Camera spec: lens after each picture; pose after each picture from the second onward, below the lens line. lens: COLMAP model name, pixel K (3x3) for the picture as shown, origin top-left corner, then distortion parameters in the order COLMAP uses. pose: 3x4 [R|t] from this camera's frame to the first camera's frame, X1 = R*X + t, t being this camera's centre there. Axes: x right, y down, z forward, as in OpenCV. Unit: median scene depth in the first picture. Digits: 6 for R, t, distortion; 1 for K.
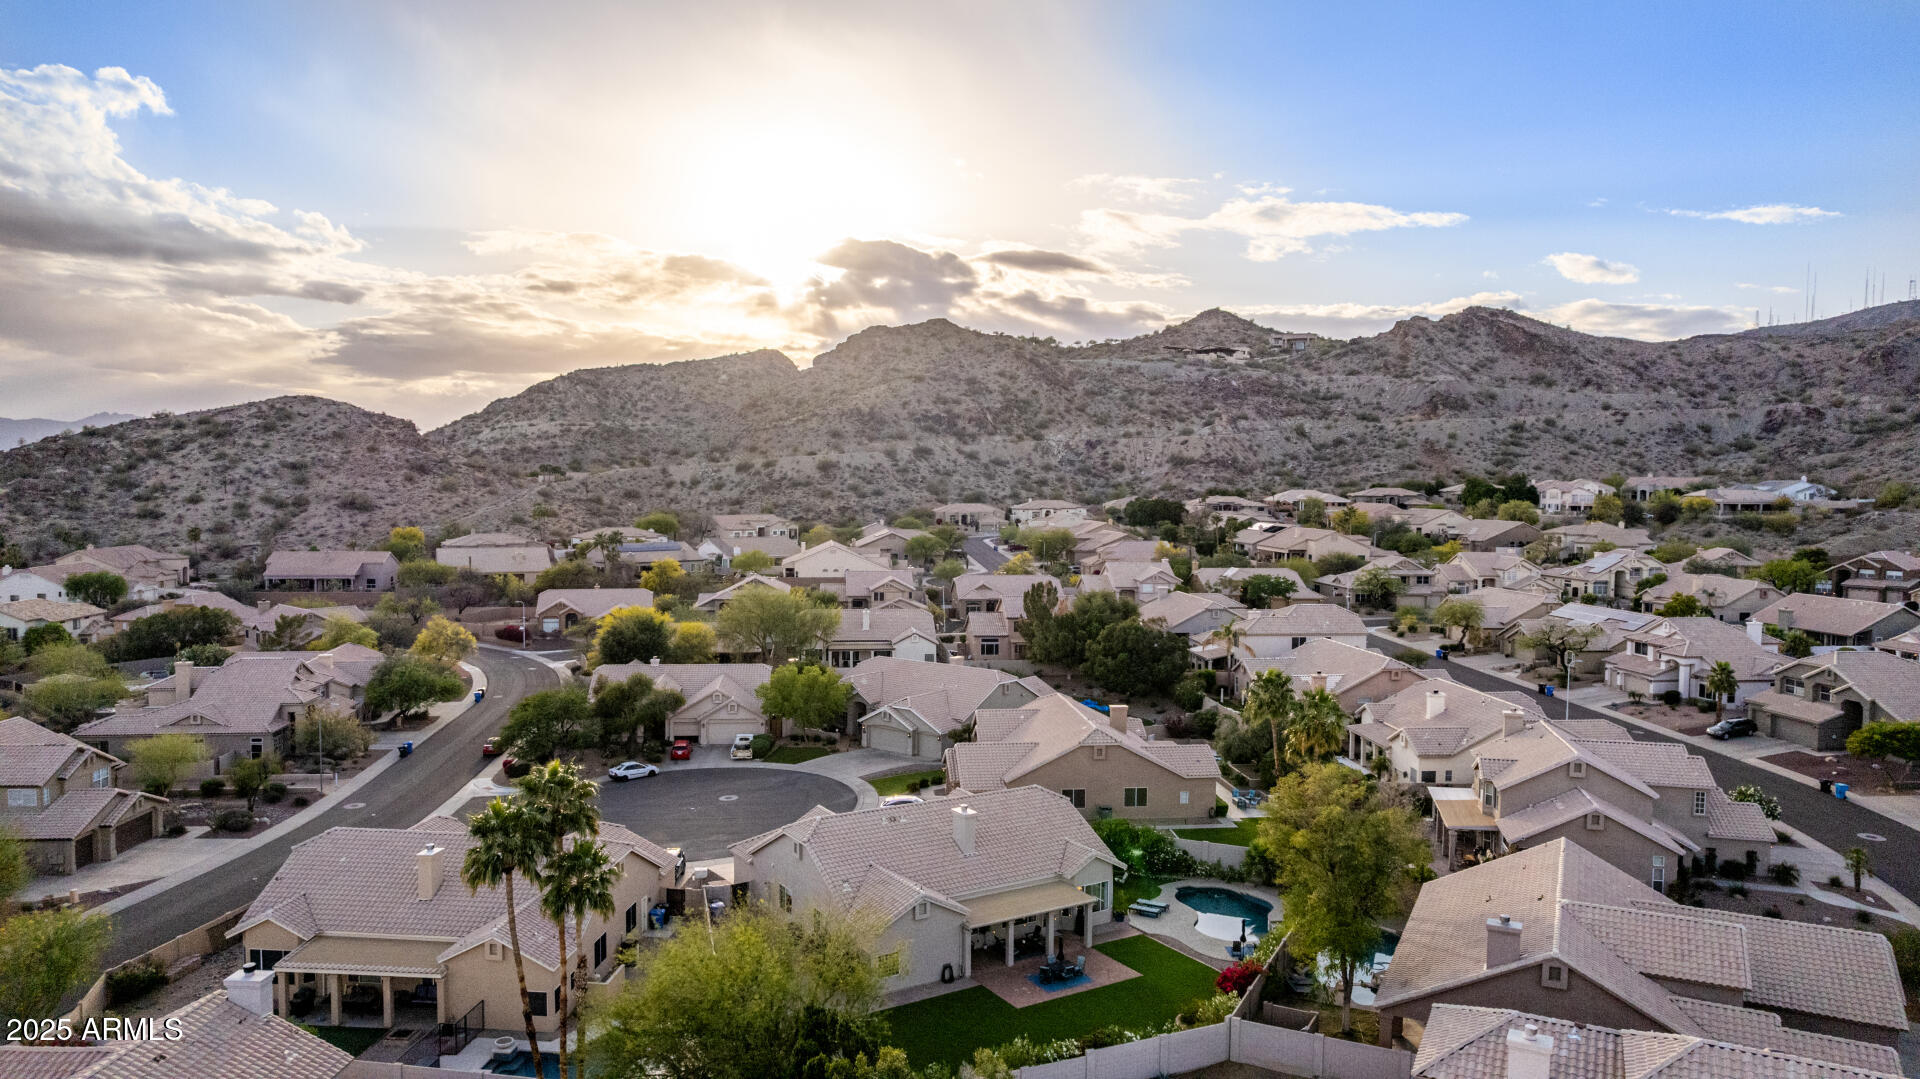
lens RADIAL K [[1226.7, 0, 975.9], [0, 1226.7, 553.5], [0, 0, 1]] dist [-0.073844, 0.065270]
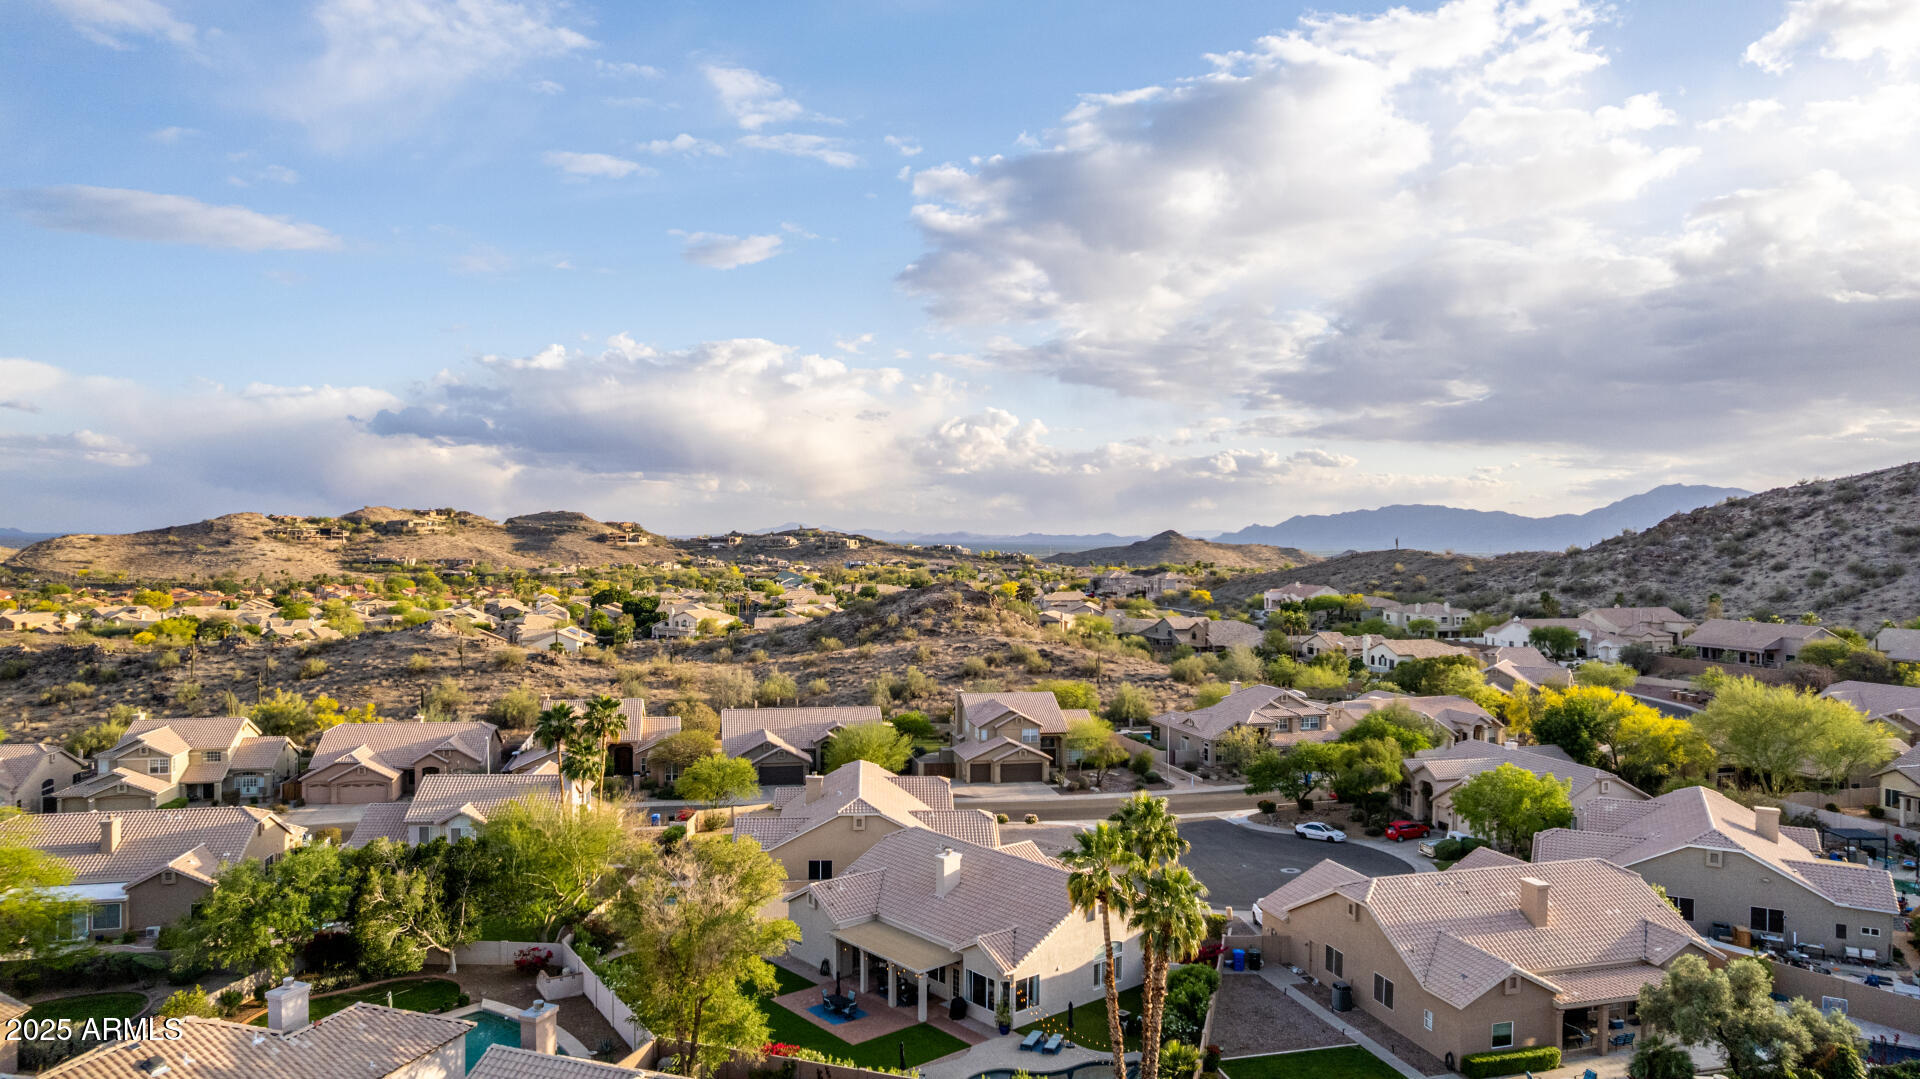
lens RADIAL K [[1226.7, 0, 970.0], [0, 1226.7, 542.1], [0, 0, 1]] dist [-0.073844, 0.065270]
pose [[0.144635, -0.005463, -0.989470, 0.223319], [-0.062175, 0.997959, -0.014598, -0.008950], [0.987530, 0.063632, 0.144000, 0.186843]]
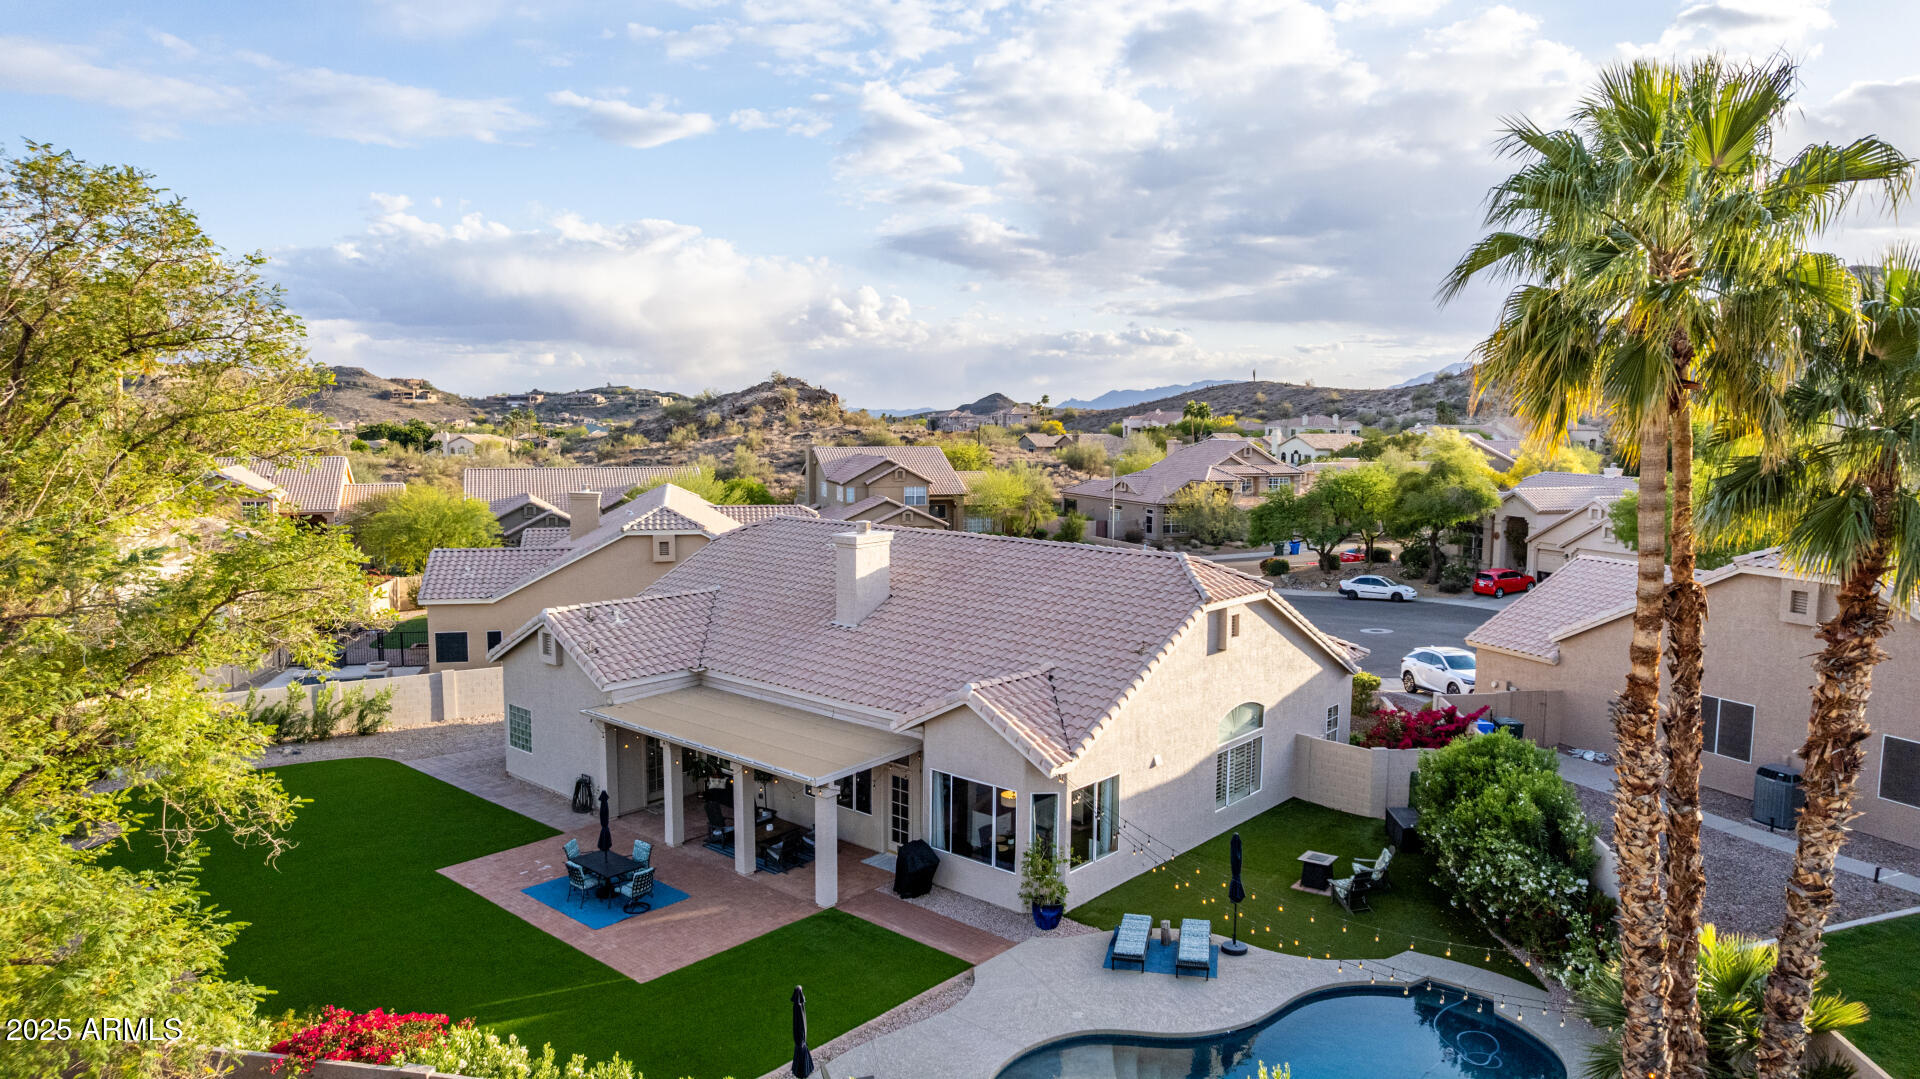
lens RADIAL K [[1226.7, 0, 968.2], [0, 1226.7, 523.3], [0, 0, 1]] dist [-0.073844, 0.065270]
pose [[0.286806, 0.076326, -0.954943, 0.096568], [-0.059815, 0.996303, 0.061667, 0.038514], [0.956119, 0.039433, 0.290312, 0.198181]]
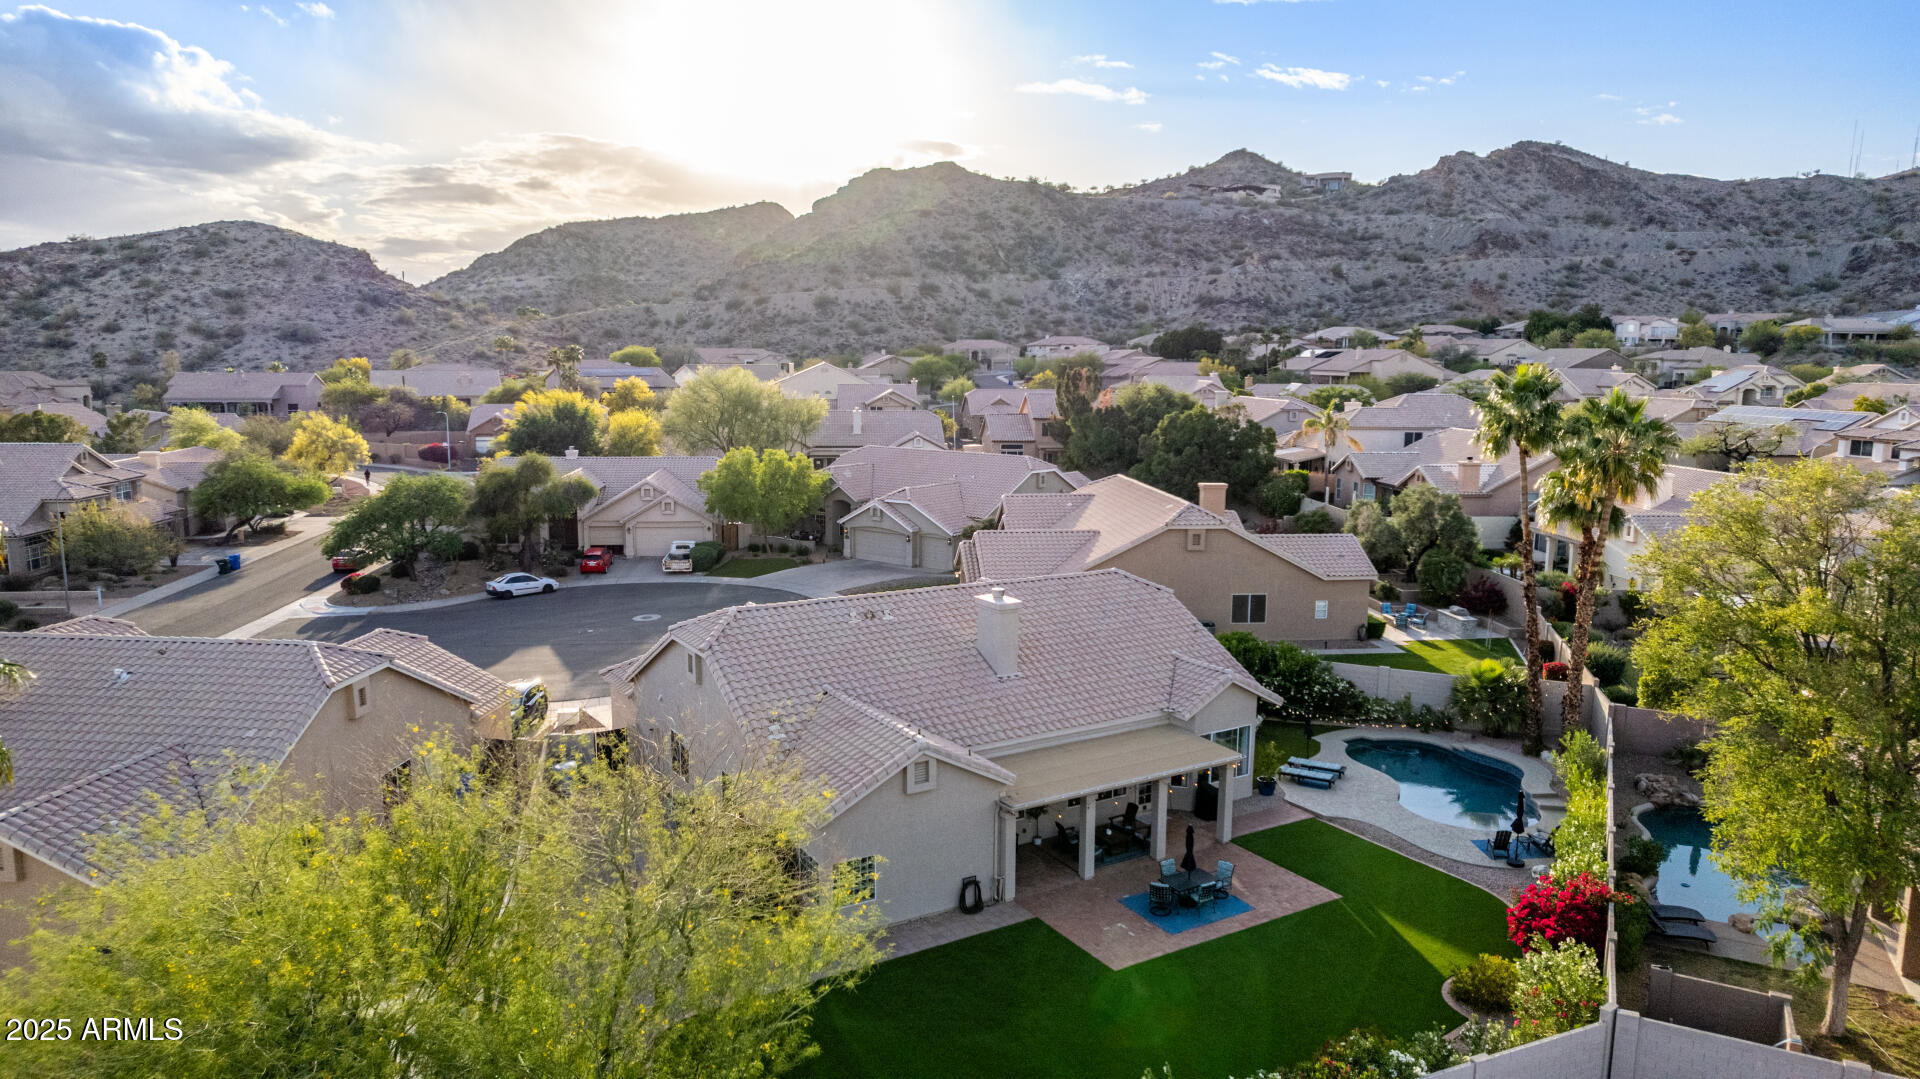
lens RADIAL K [[1226.7, 0, 970.5], [0, 1226.7, 558.4], [0, 0, 1]] dist [-0.073844, 0.065270]
pose [[0.999937, -0.000550, -0.011187, -0.003457], [0.001740, 0.994297, 0.106635, 0.029194], [0.011065, -0.106648, 0.994235, 0.098890]]
